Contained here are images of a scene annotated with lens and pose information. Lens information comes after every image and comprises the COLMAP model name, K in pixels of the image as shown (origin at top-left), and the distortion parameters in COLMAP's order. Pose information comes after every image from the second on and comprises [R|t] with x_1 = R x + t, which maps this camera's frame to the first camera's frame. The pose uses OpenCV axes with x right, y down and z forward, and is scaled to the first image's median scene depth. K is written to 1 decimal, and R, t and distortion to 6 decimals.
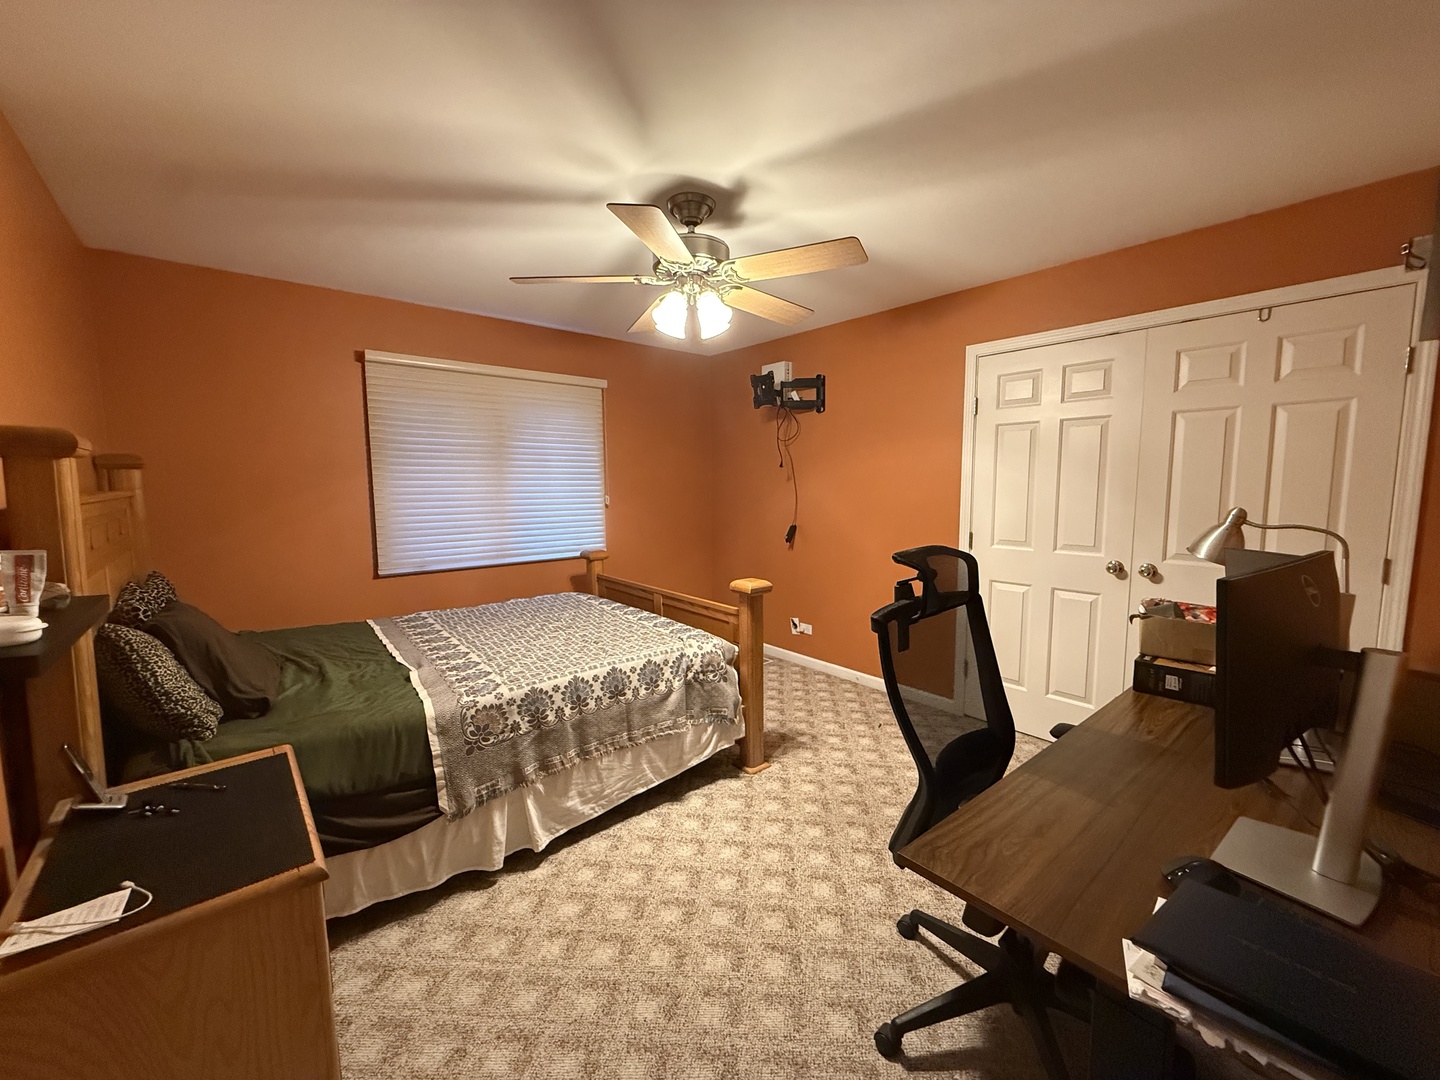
lens RADIAL K [[573.6, 0, 720.0], [0, 573.6, 540.0], [0, 0, 1]] dist [-0.003578, 0.000379]
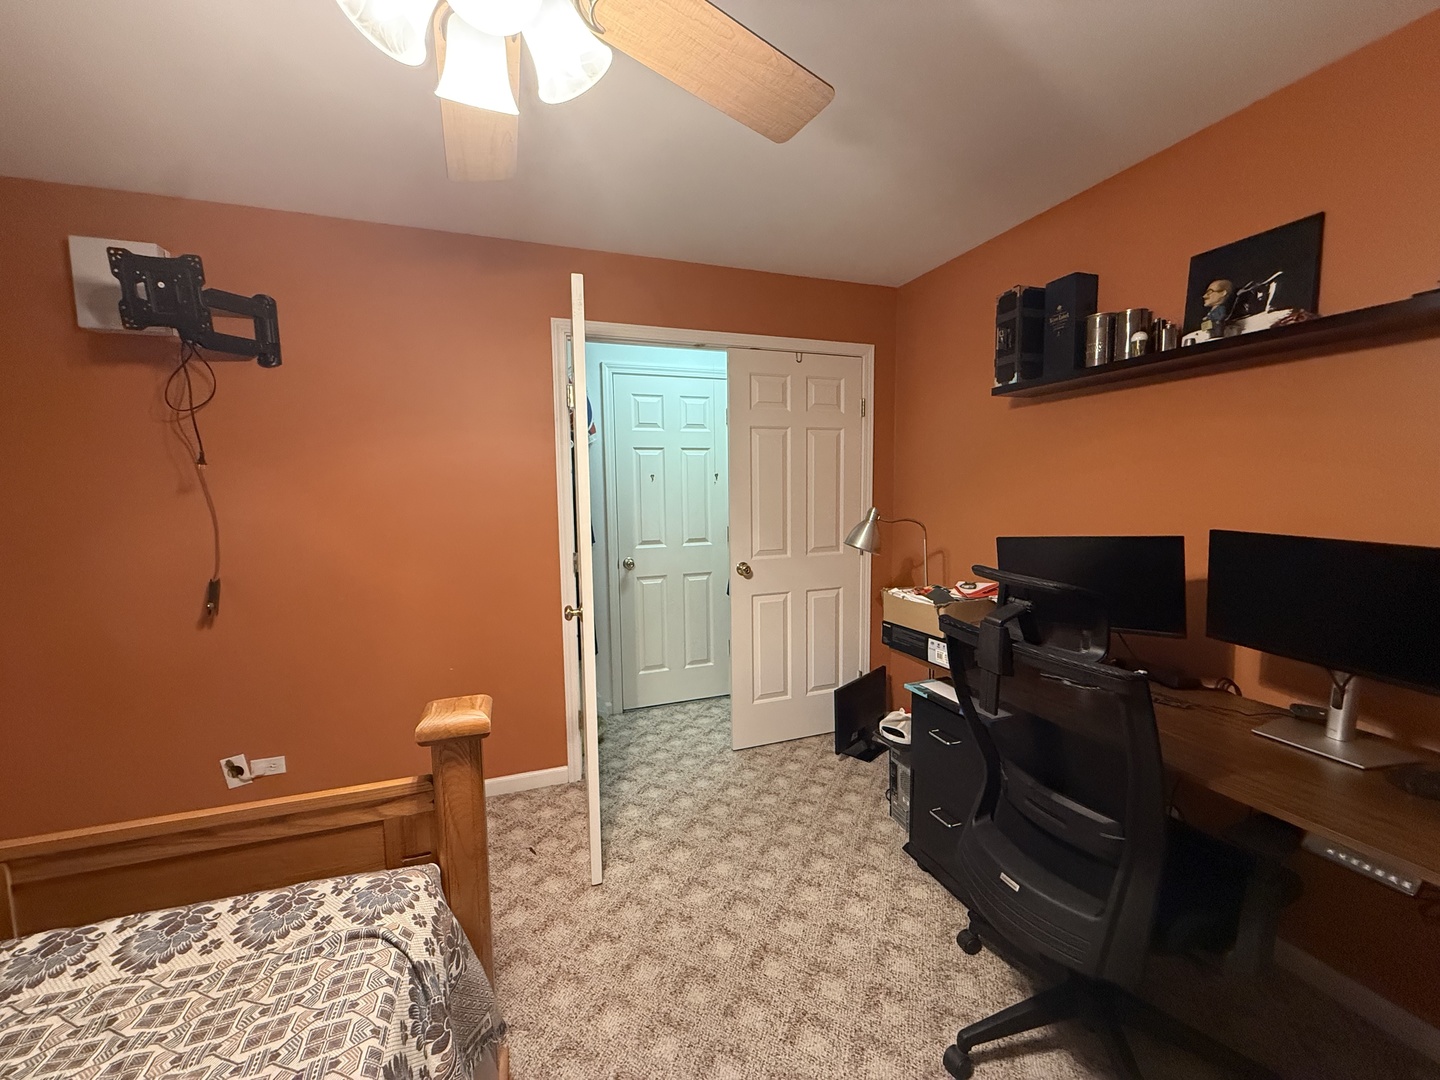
lens RADIAL K [[573.6, 0, 720.0], [0, 573.6, 540.0], [0, 0, 1]] dist [-0.003578, 0.000379]
pose [[0.351169, -0.086886, 0.932272, -0.273085], [0.104485, 0.993103, 0.053198, -0.060341], [-0.930464, 0.078727, 0.357825, 0.594716]]
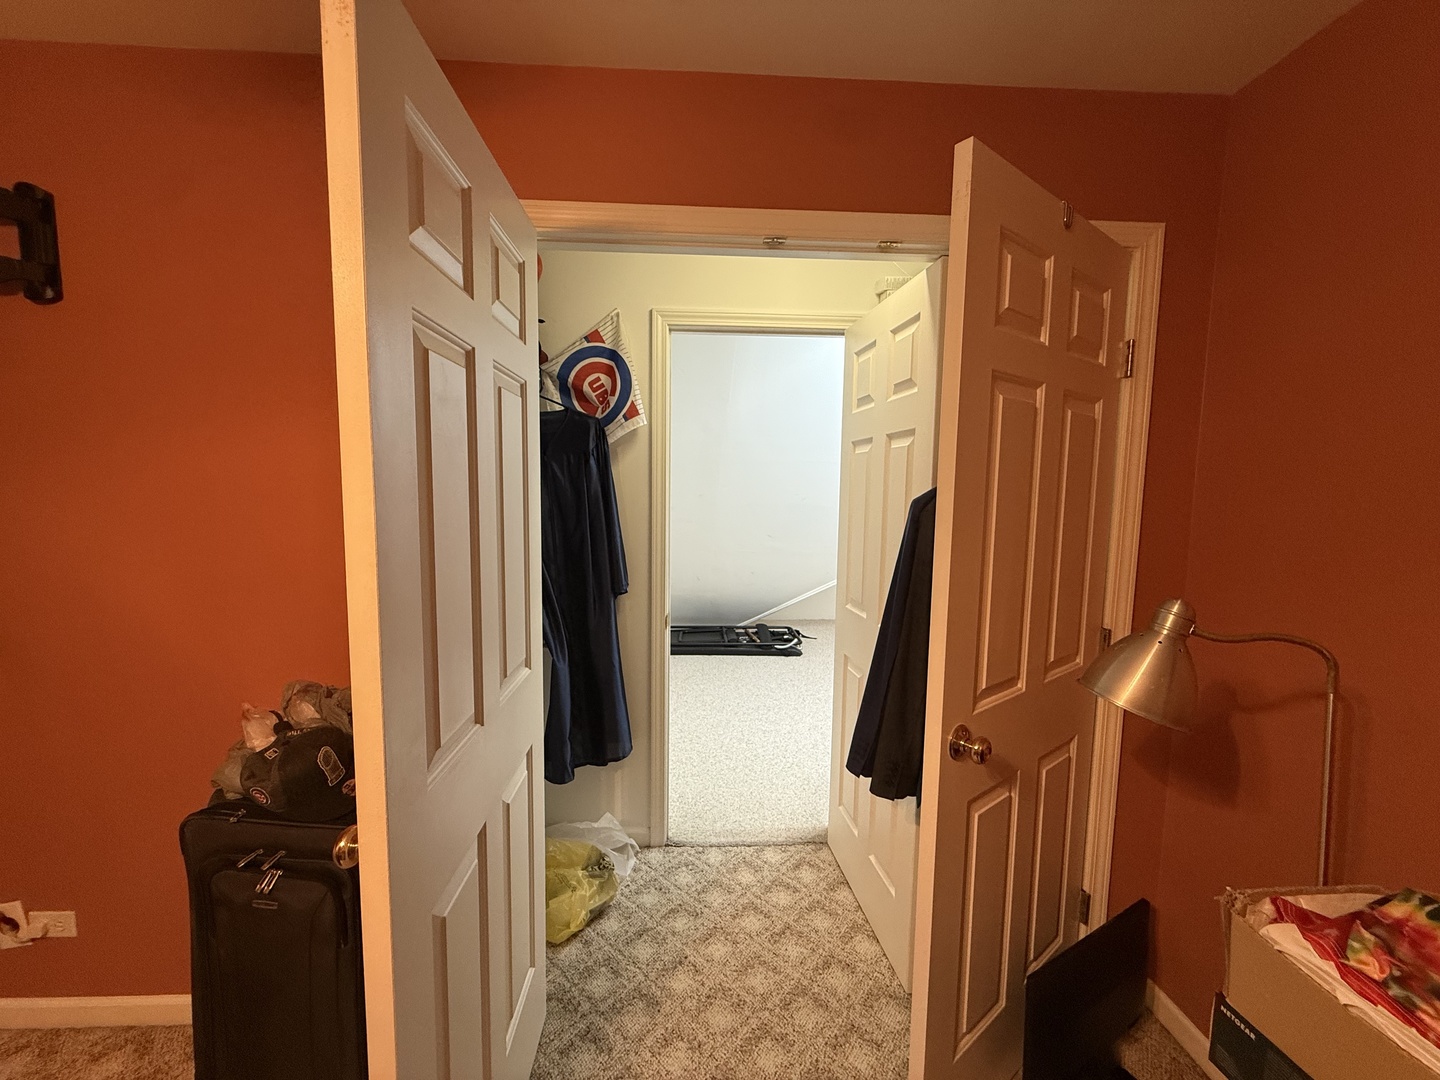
lens RADIAL K [[573.6, 0, 720.0], [0, 573.6, 540.0], [0, 0, 1]] dist [-0.003578, 0.000379]
pose [[0.620455, -0.054678, 0.782334, 0.213130], [0.059709, 0.997965, 0.022395, -0.093824], [-0.781966, 0.032818, 0.622457, 0.683238]]
